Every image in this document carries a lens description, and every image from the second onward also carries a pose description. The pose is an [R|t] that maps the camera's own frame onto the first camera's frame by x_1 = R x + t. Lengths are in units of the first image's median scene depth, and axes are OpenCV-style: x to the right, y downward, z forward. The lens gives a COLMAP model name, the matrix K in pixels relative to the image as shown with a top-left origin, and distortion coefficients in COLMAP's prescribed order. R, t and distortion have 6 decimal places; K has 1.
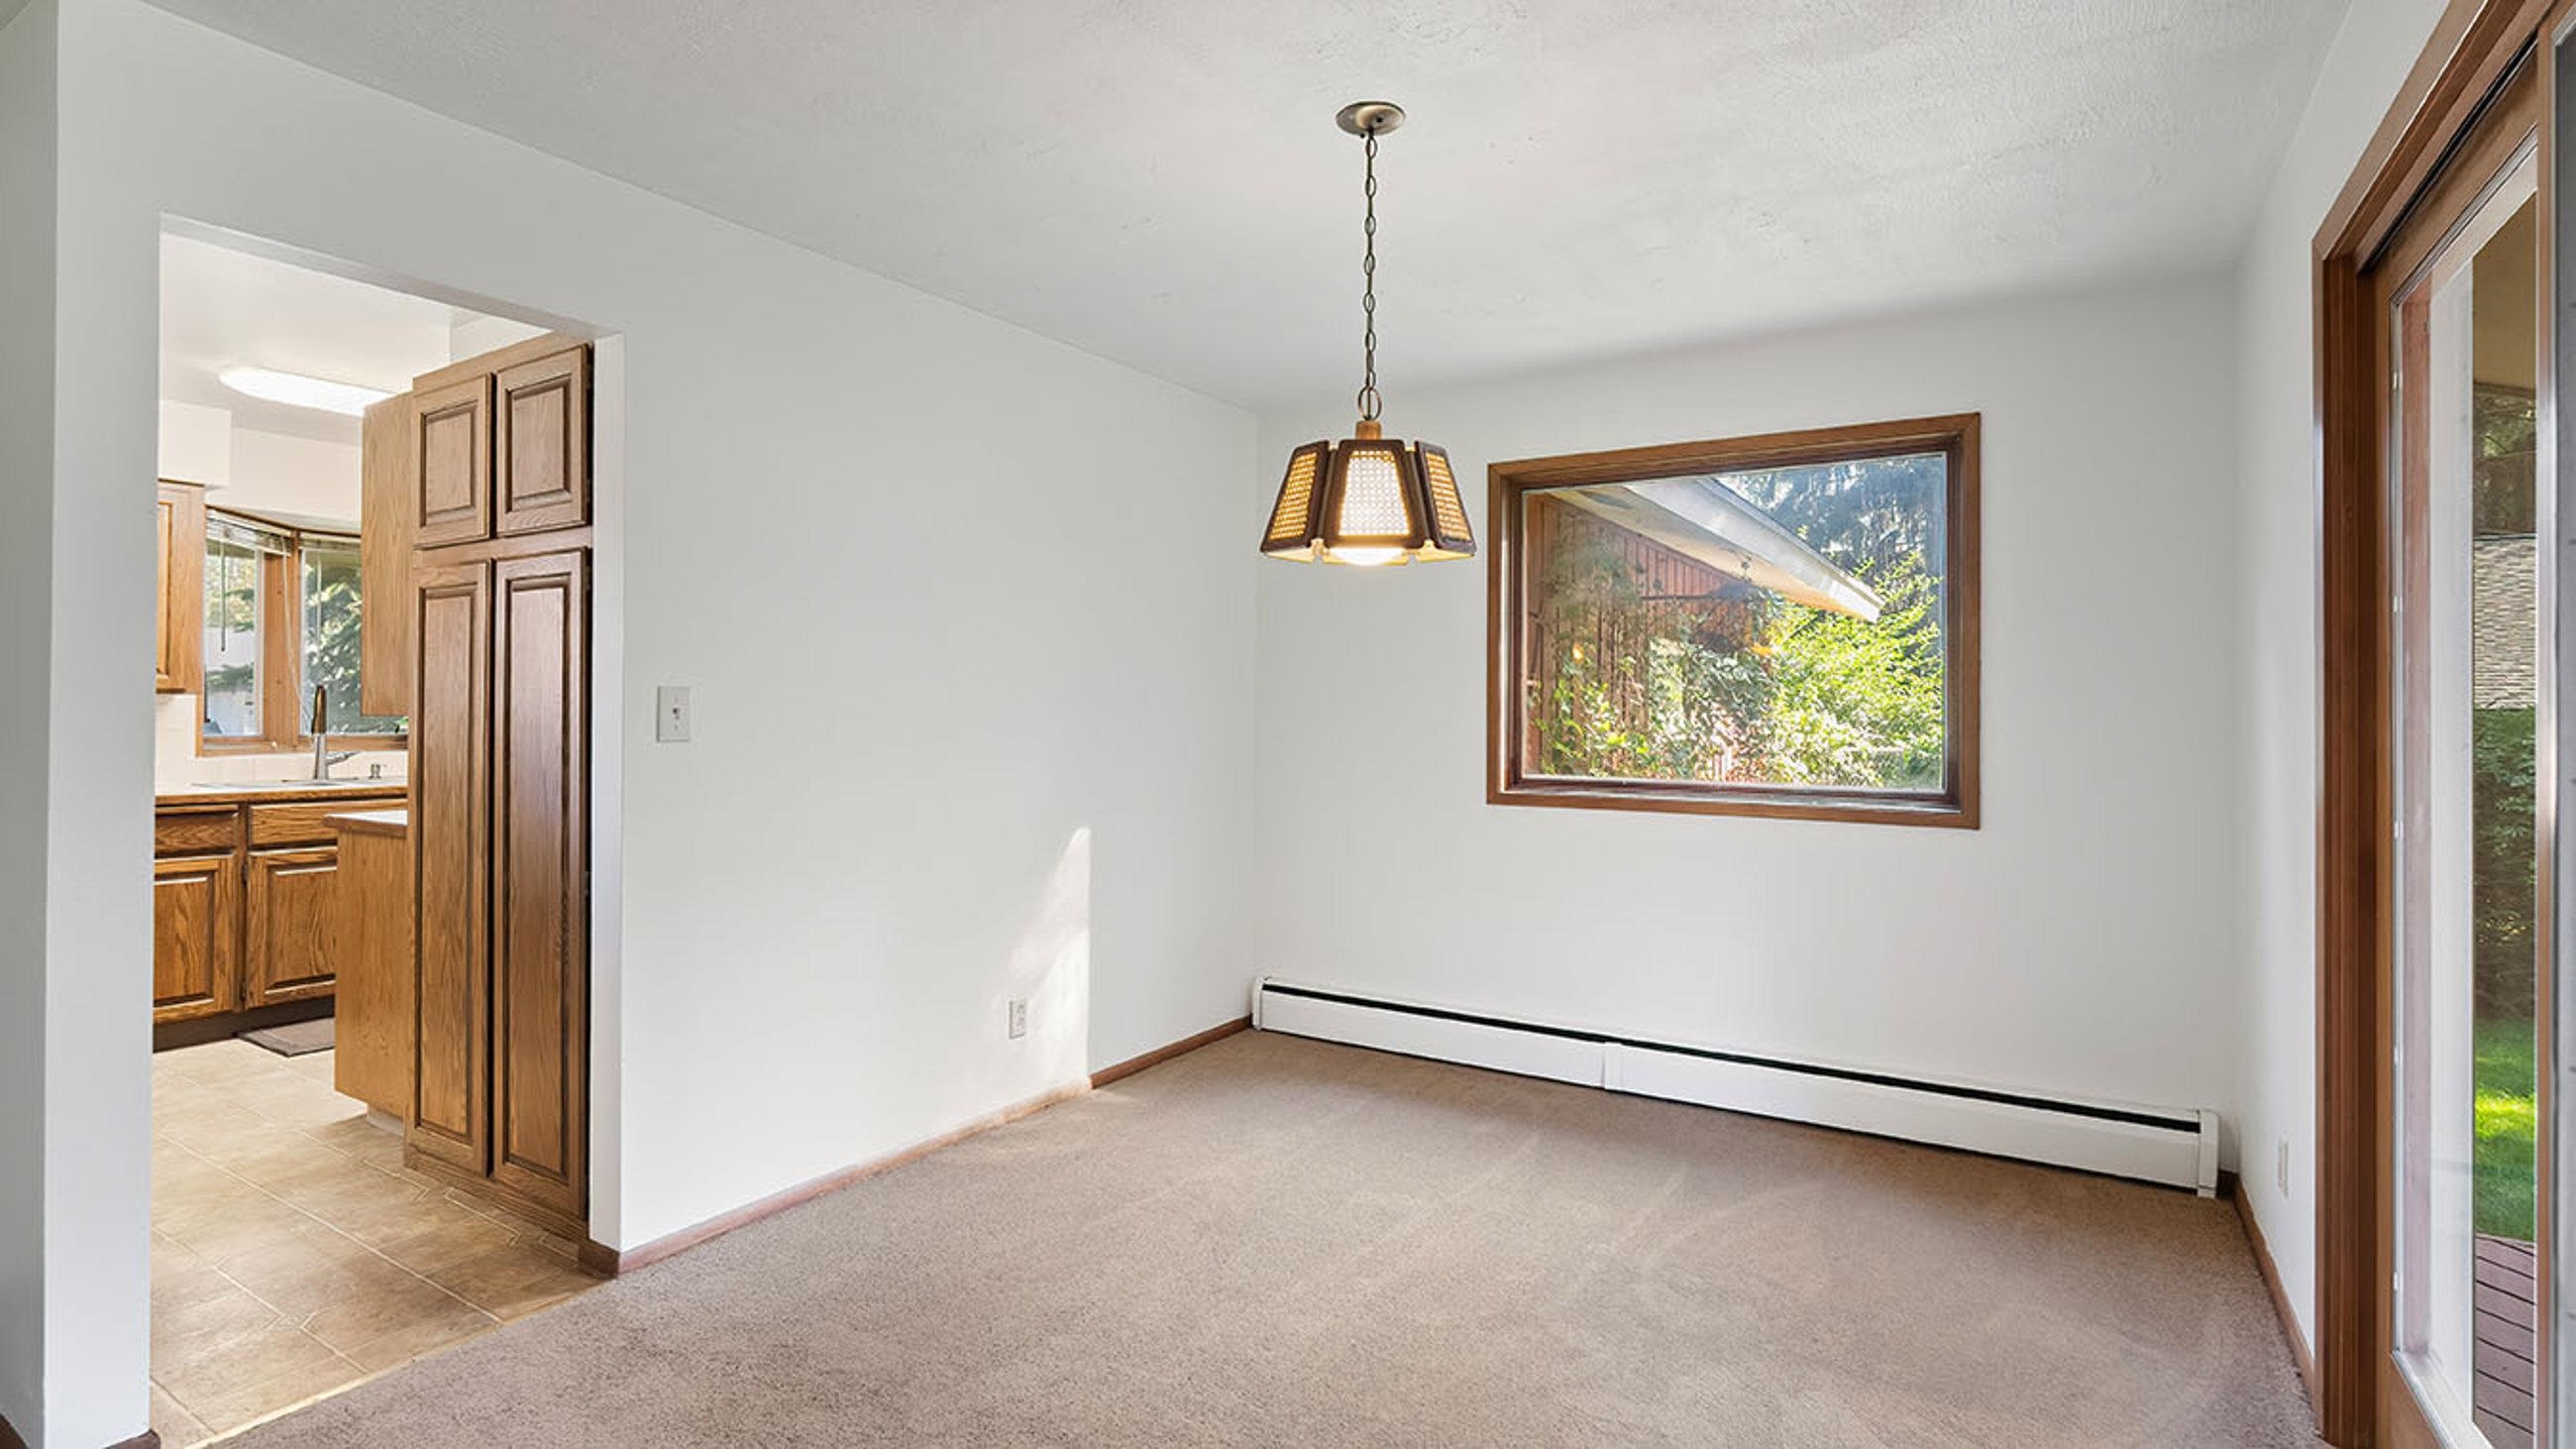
lens RADIAL K [[1225.8, 0, 1288.5], [0, 1225.8, 701.6], [0, 0, 1]] dist [-0.004065, -0.000792]
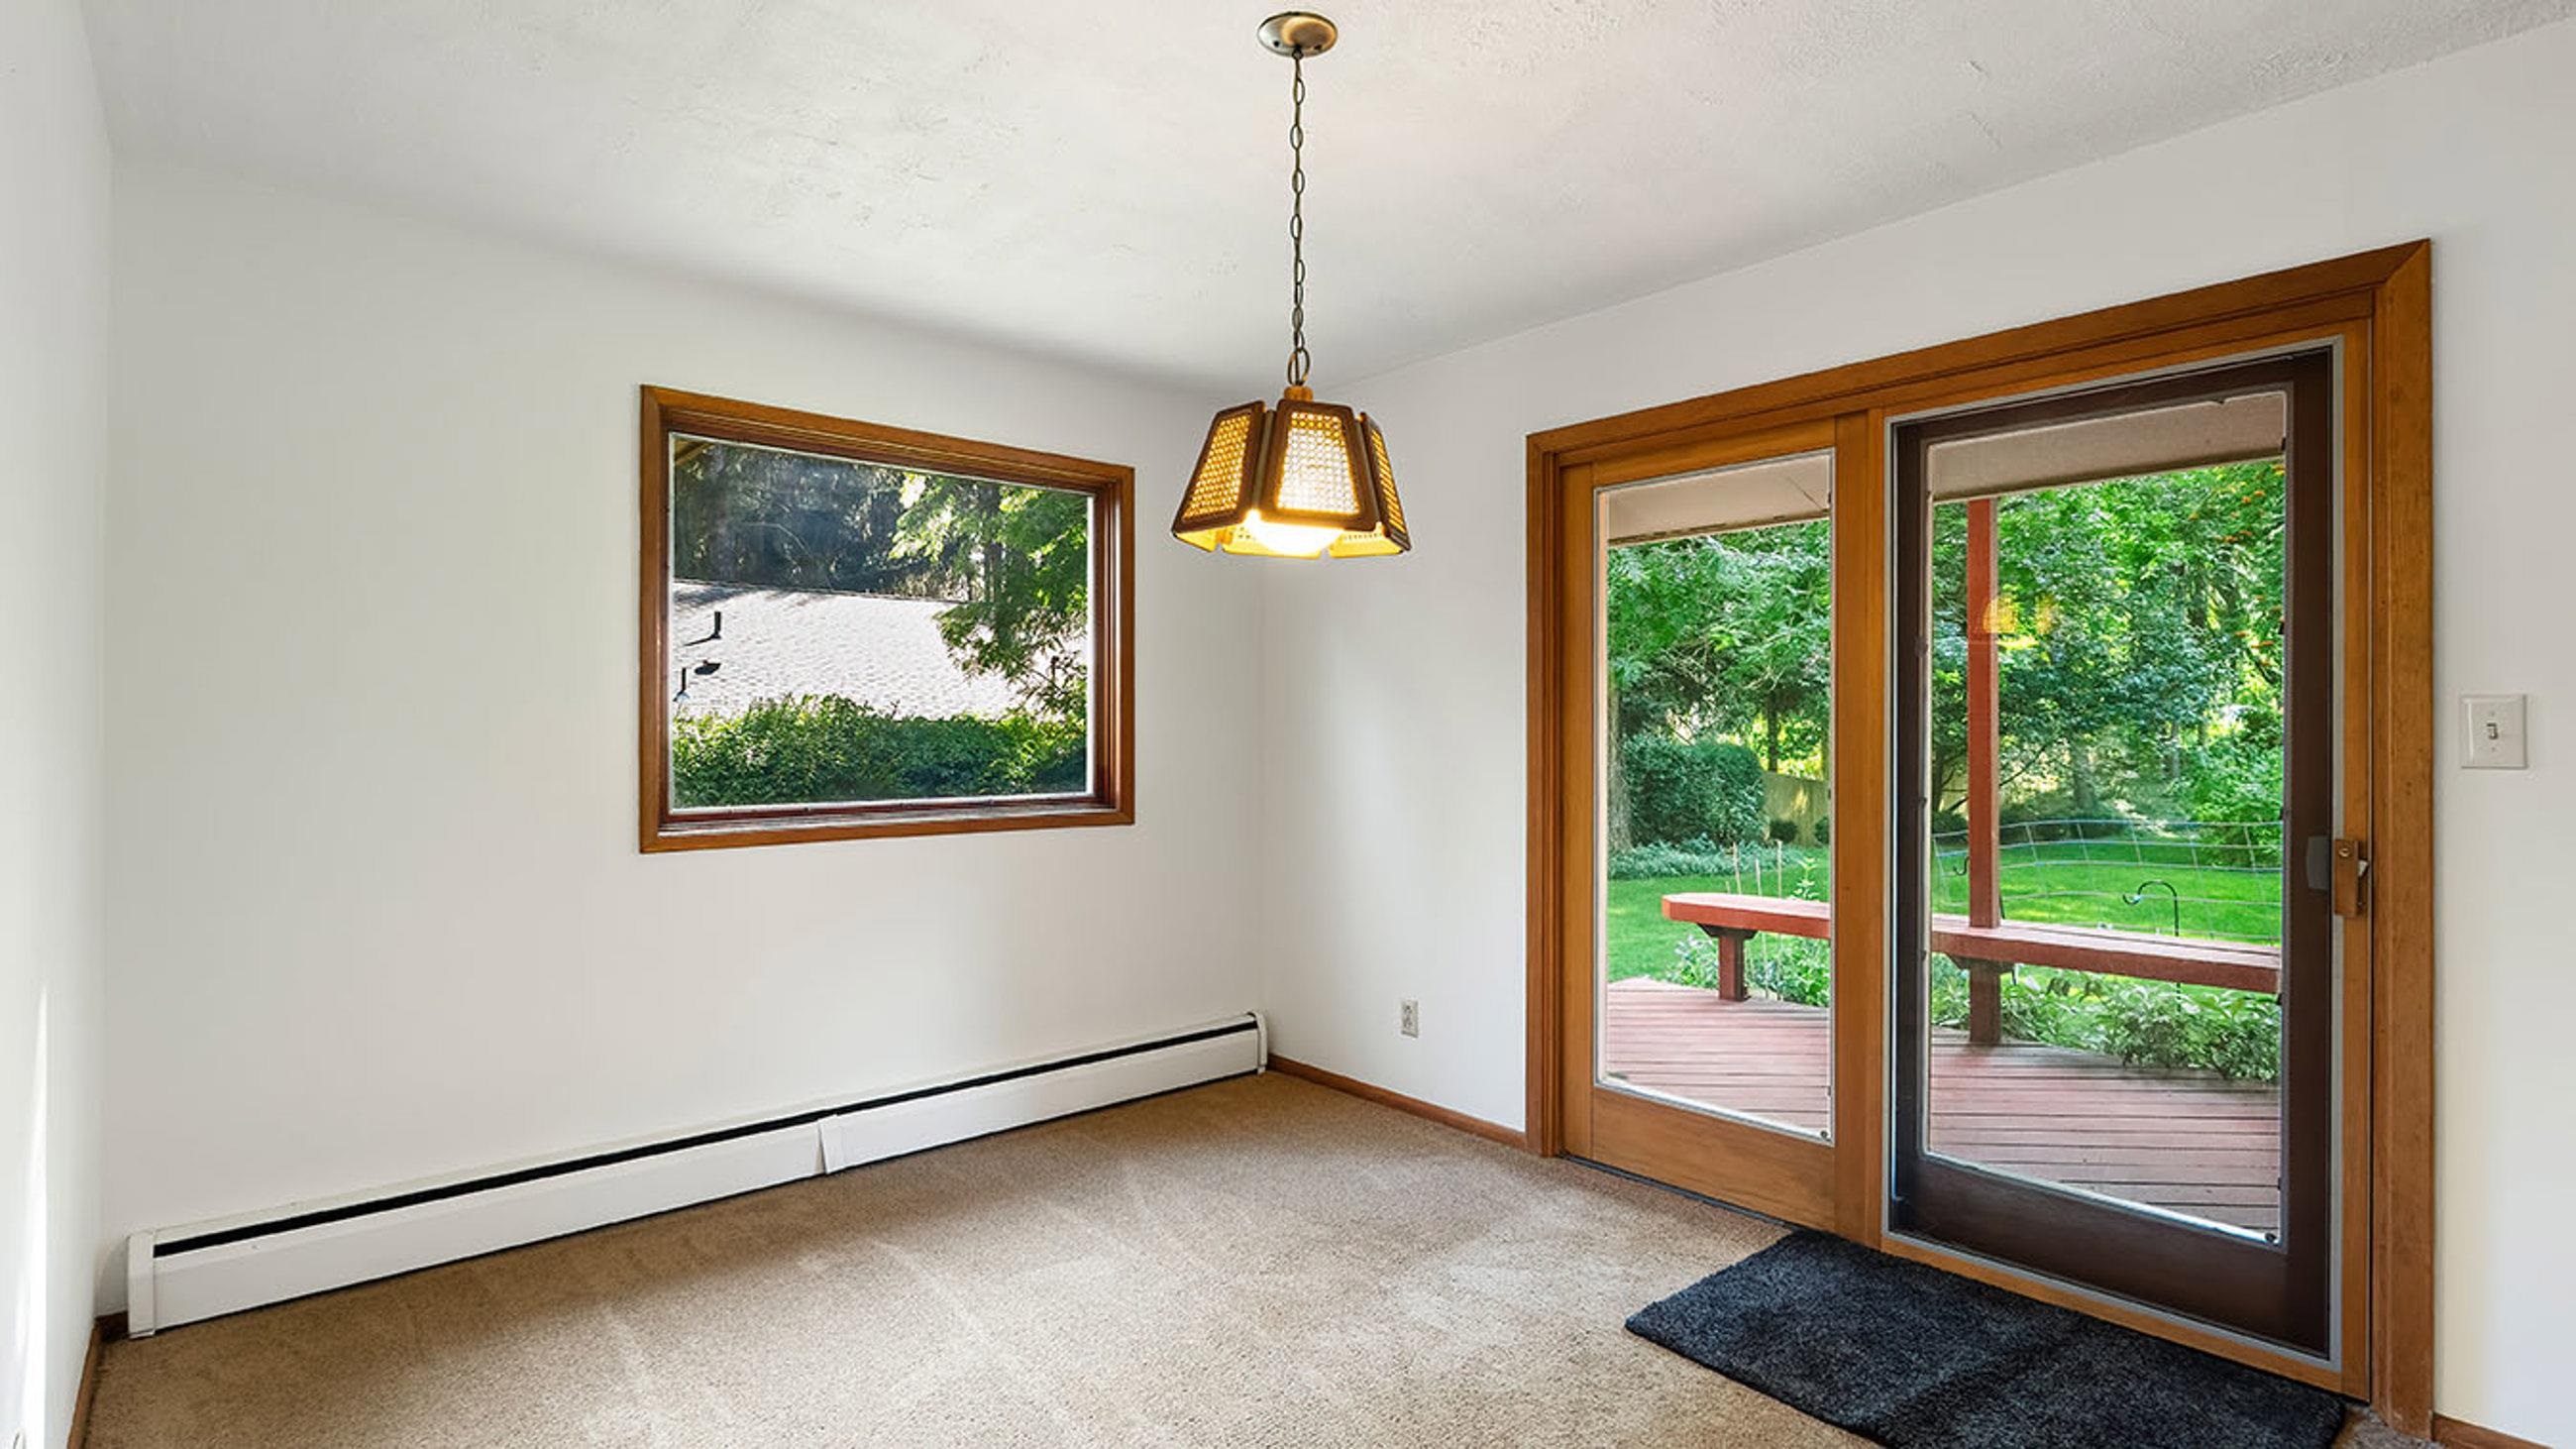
lens RADIAL K [[1225.8, 0, 1292.2], [0, 1225.8, 739.8], [0, 0, 1]] dist [-0.004065, -0.000792]
pose [[0.294678, -0.011694, 0.955525, -0.693959], [0.003888, 0.999932, 0.011038, 0.016809], [-0.955589, 0.000463, 0.294703, 0.698151]]
